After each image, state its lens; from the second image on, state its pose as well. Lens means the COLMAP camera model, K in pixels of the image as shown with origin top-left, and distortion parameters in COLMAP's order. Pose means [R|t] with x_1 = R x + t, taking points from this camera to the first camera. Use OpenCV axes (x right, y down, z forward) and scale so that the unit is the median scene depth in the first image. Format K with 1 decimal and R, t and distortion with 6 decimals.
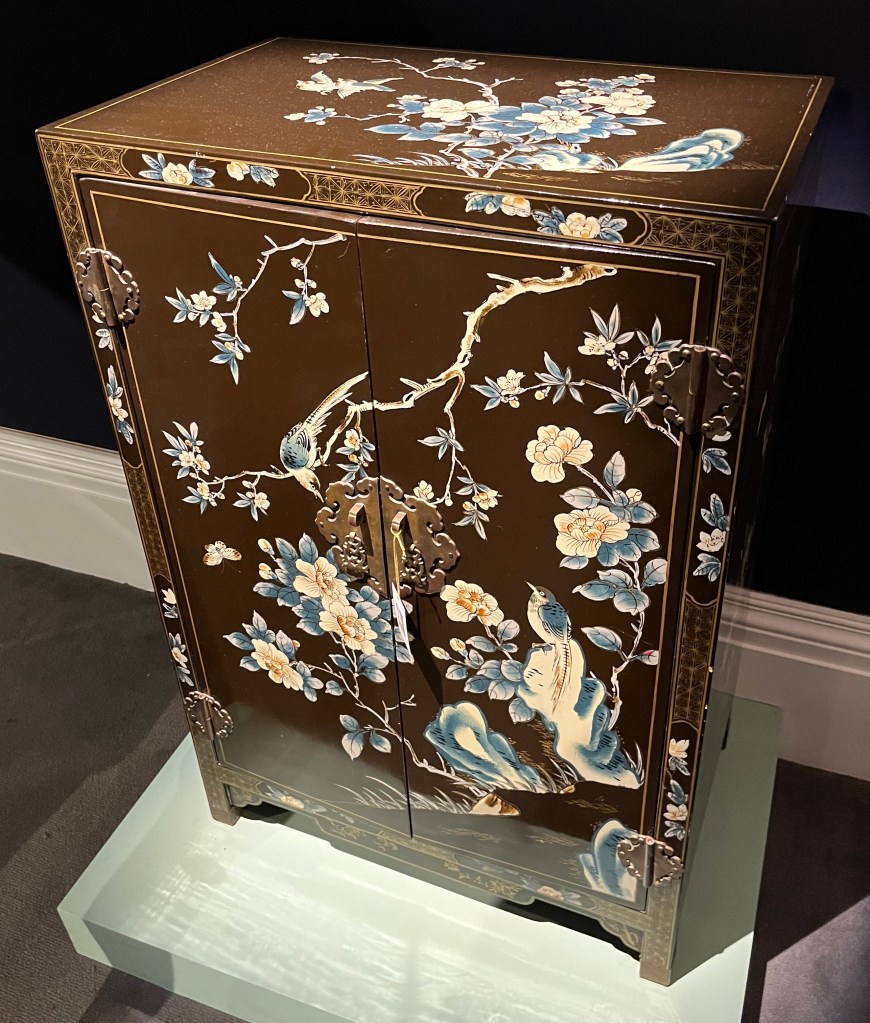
lens RADIAL K [[1034.9, 0, 476.3], [0, 1034.9, 523.6], [0, 0, 1]] dist [0.023974, 0.000000]
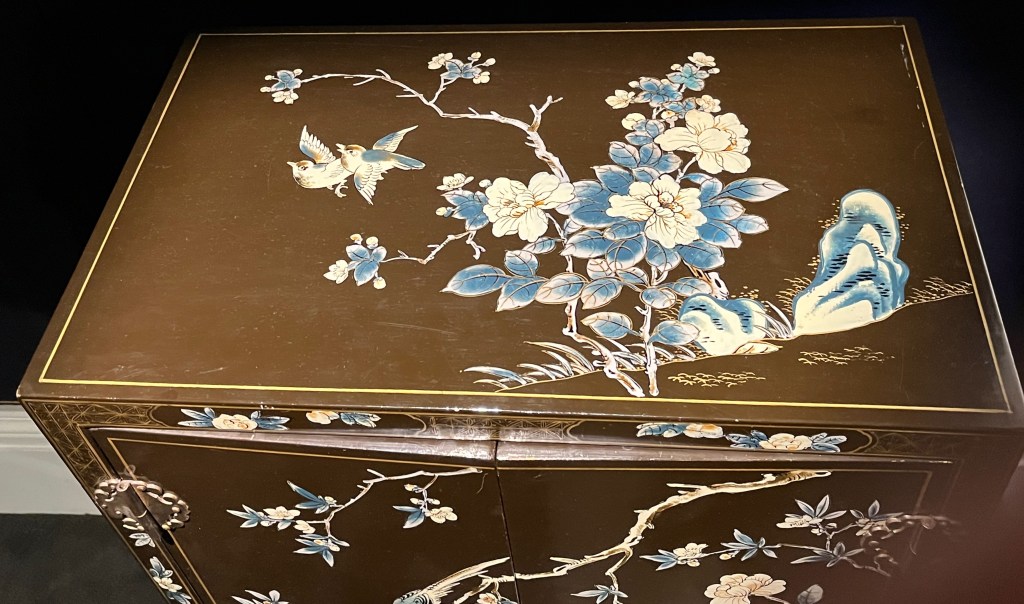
lens RADIAL K [[1071.2, 0, 512.4], [0, 1071.2, 301.1], [0, 0, 1]] dist [0.028917, 0.000000]
pose [[0.957497, -0.253181, 0.138202, -0.171973], [0.220203, 0.951076, 0.216717, -0.538145], [-0.186309, -0.177073, 0.966403, 0.193380]]
